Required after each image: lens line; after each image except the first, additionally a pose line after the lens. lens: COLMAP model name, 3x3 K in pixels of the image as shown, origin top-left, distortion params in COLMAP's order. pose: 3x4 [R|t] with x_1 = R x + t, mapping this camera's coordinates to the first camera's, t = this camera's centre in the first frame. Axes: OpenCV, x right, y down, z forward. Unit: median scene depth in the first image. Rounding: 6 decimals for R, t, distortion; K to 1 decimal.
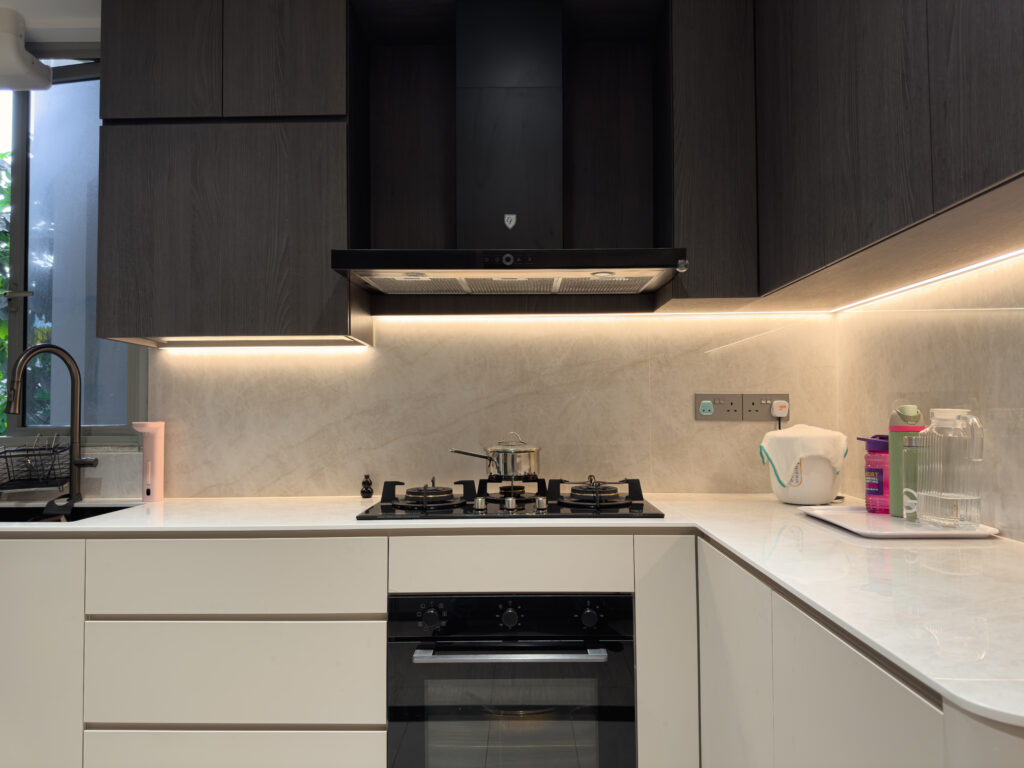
lens RADIAL K [[712.0, 0, 508.3], [0, 712.0, 378.4], [0, 0, 1]] dist [0.012430, -0.001179]
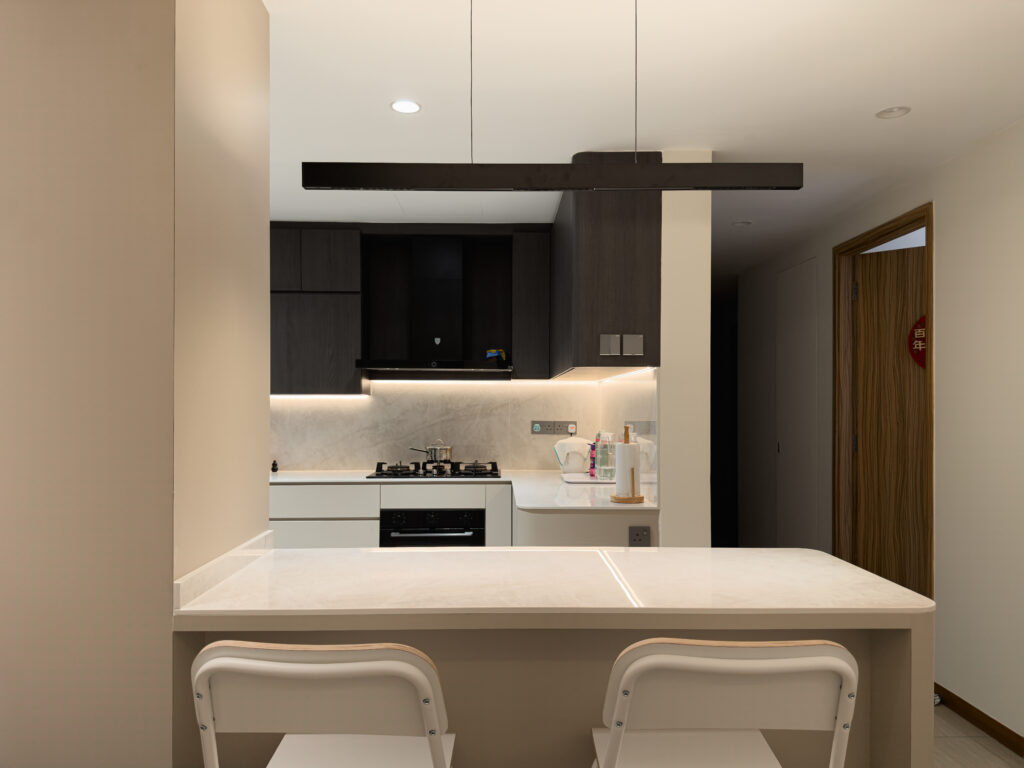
lens RADIAL K [[712.0, 0, 518.6], [0, 712.0, 392.9], [0, 0, 1]] dist [0.012430, -0.001179]
pose [[0.998661, 0.009945, 0.050769, 0.133315], [-0.011167, 0.999653, 0.023851, -0.114866], [-0.050514, -0.024386, 0.998426, -1.105680]]
